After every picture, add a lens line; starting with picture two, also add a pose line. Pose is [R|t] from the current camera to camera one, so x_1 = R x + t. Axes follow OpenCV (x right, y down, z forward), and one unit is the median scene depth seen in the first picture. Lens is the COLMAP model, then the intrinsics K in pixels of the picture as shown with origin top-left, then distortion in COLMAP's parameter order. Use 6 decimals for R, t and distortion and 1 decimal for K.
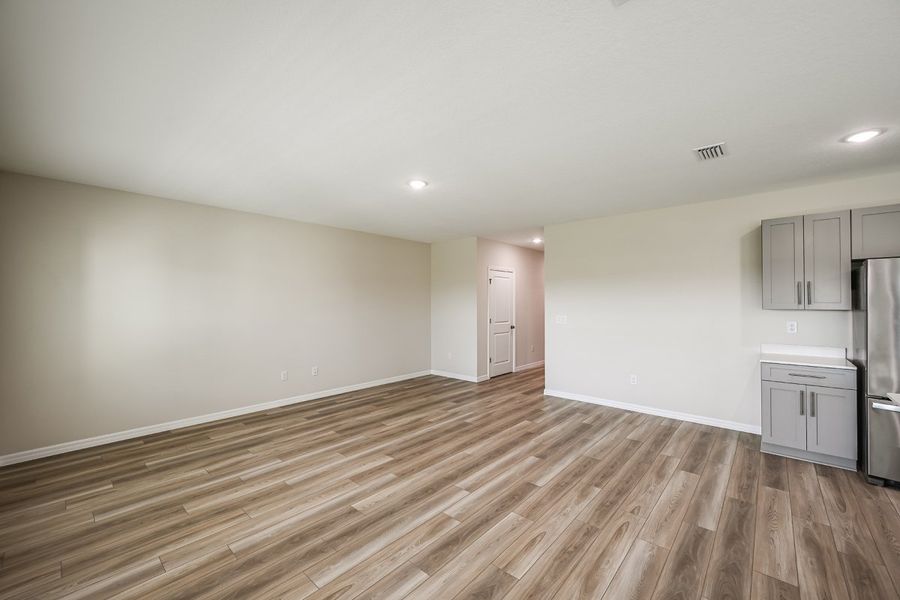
lens RADIAL K [[358.5, 0, 450.4], [0, 358.5, 300.0], [0, 0, 1]] dist [-0.001063, 0.000206]
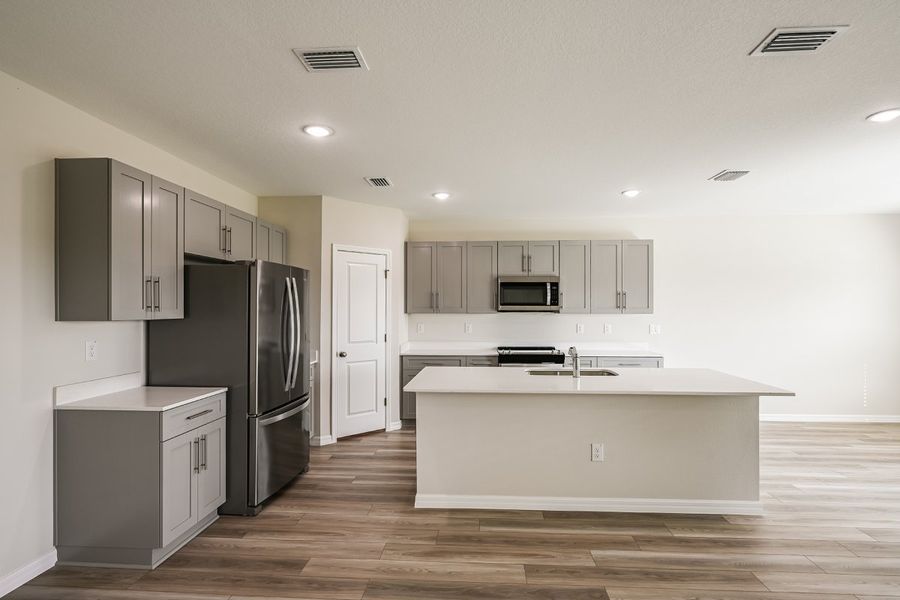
lens RADIAL K [[450.2, 0, 458.1], [0, 450.2, 308.0], [0, 0, 1]] dist [-0.003621, 0.000399]
pose [[-0.619043, 0.004445, 0.785345, 0.001622], [-0.003220, 0.999961, -0.008198, 0.011721], [-0.785351, -0.007604, -0.619004, 1.085263]]
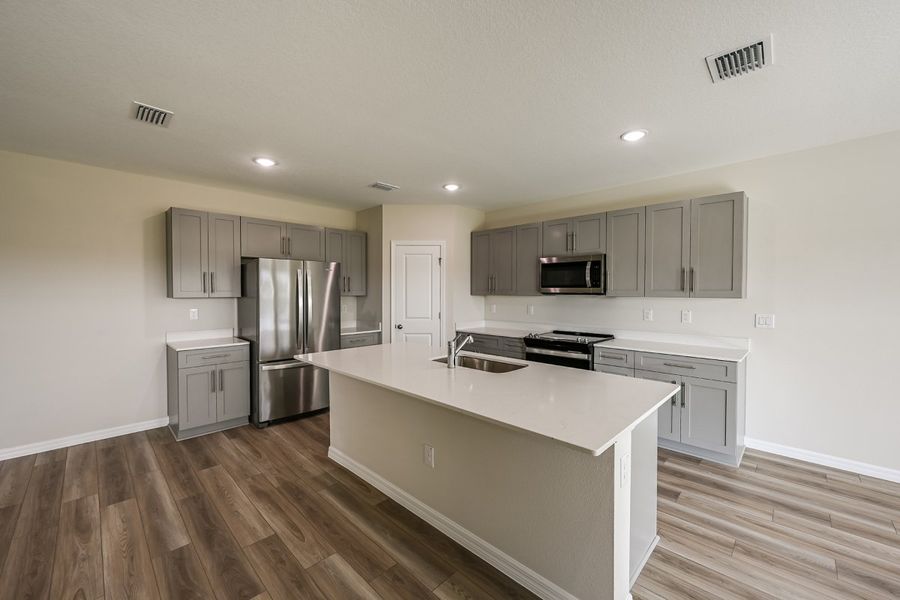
lens RADIAL K [[358.5, 0, 455.0], [0, 358.5, 296.3], [0, 0, 1]] dist [-0.001063, 0.000206]
pose [[0.040156, -0.013834, 0.999098, -0.088483], [-0.006356, 0.999880, 0.014100, 0.003153], [-0.999173, -0.006916, 0.040063, 0.198884]]
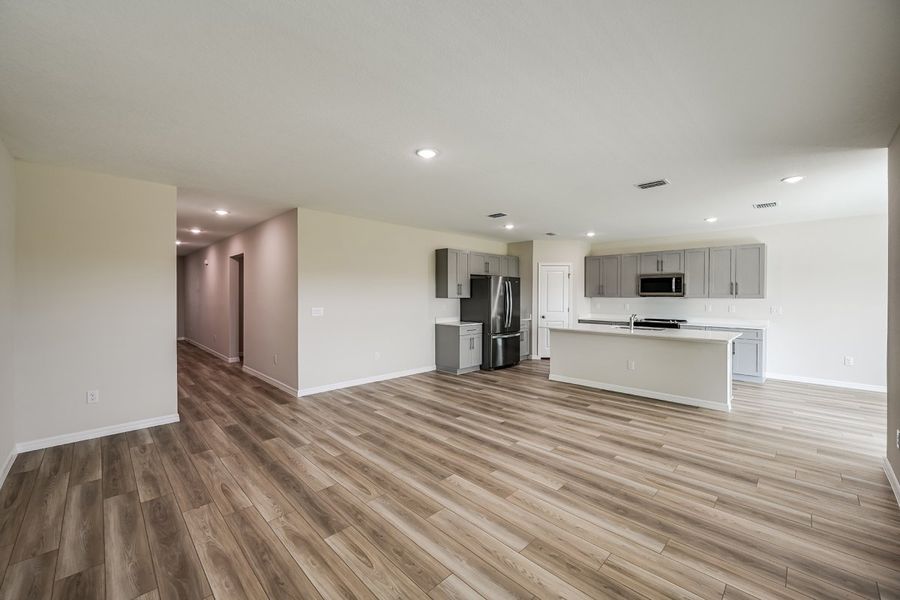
lens RADIAL K [[358.5, 0, 454.8], [0, 358.5, 297.7], [0, 0, 1]] dist [-0.001063, 0.000206]
pose [[0.050922, -0.005020, 0.998690, -0.989989], [-0.008241, 0.999951, 0.005446, 0.017421], [-0.998669, -0.008508, 0.050878, 0.940721]]
